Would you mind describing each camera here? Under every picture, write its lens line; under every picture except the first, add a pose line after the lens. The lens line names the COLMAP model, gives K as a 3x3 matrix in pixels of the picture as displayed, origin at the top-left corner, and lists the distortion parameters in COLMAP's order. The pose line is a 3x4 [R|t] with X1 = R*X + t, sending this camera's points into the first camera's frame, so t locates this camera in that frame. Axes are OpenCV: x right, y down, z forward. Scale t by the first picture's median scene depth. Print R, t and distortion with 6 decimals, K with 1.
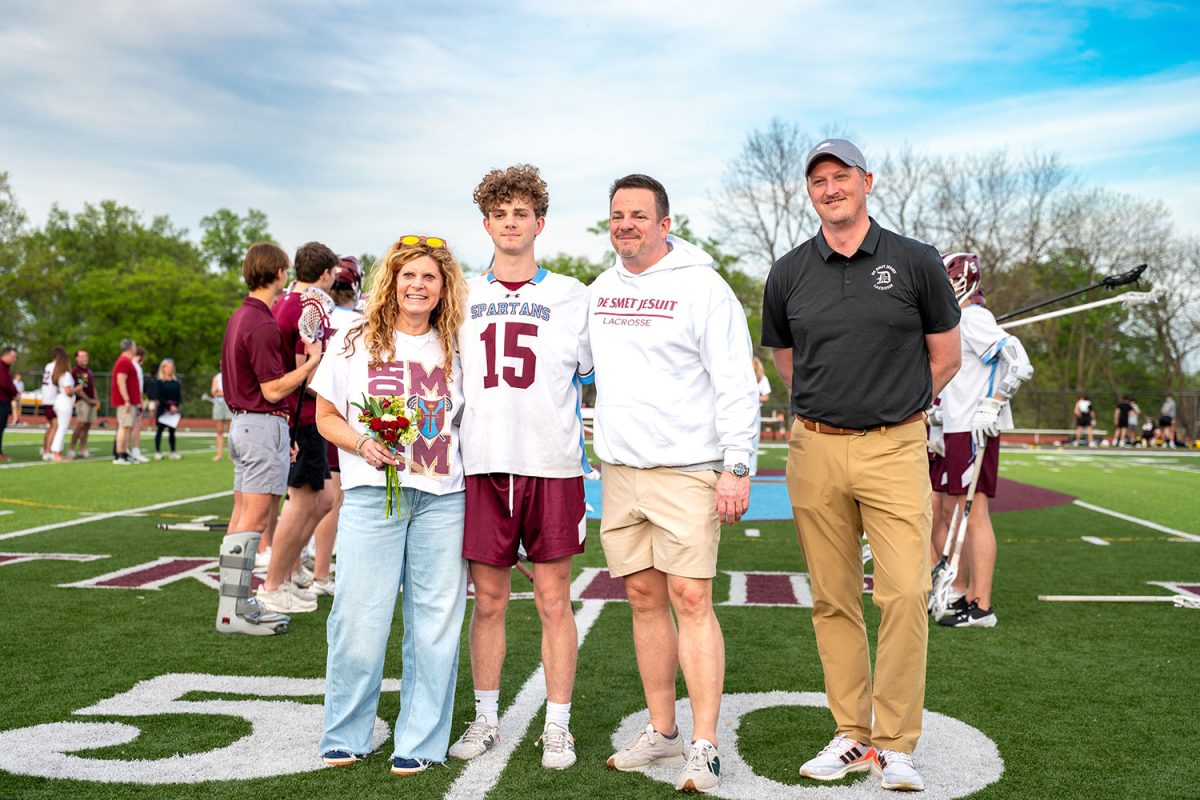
lens RADIAL K [[2611.2, 0, 675.6], [0, 2611.2, 379.6], [0, 0, 1]] dist [0.016642, -0.175389]
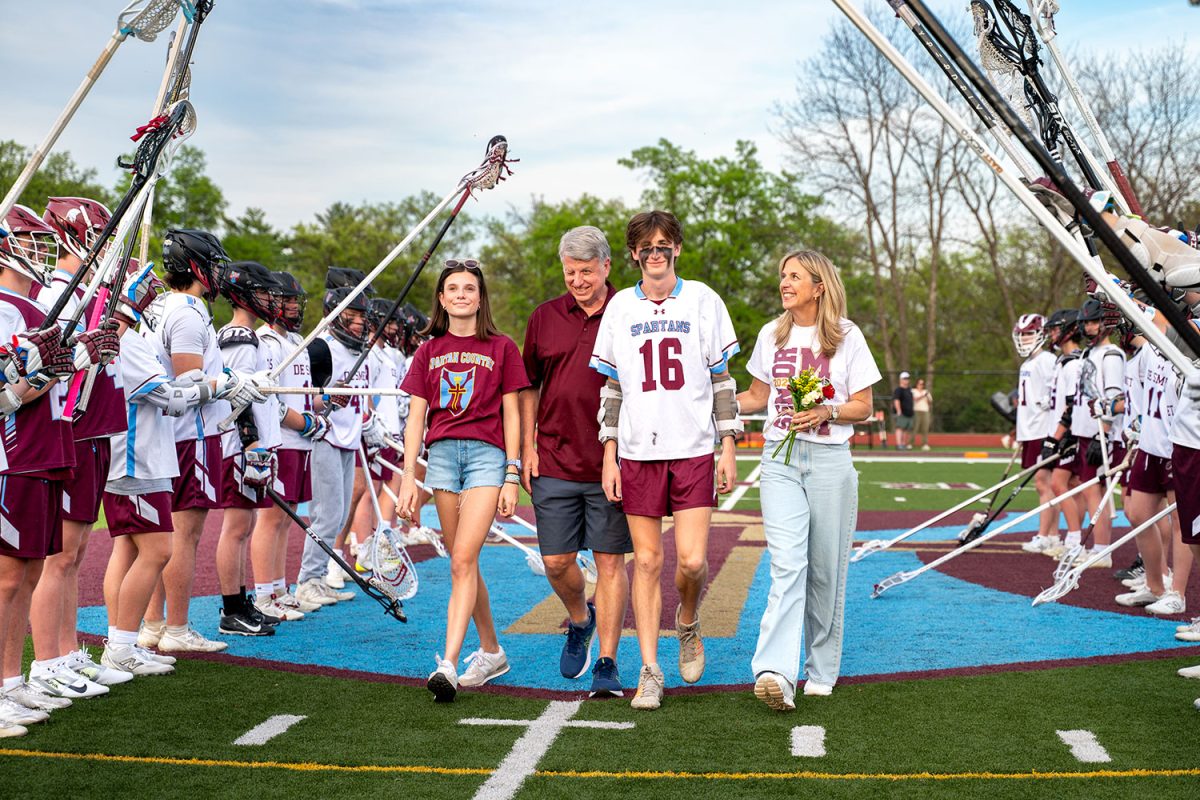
lens RADIAL K [[2611.2, 0, 675.6], [0, 2611.2, 379.6], [0, 0, 1]] dist [0.016642, -0.175389]
pose [[0.999224, -0.009893, -0.038131, 0.010765], [0.010159, 0.999925, 0.006781, -0.000207], [0.038061, -0.007163, 0.999250, 0.263025]]
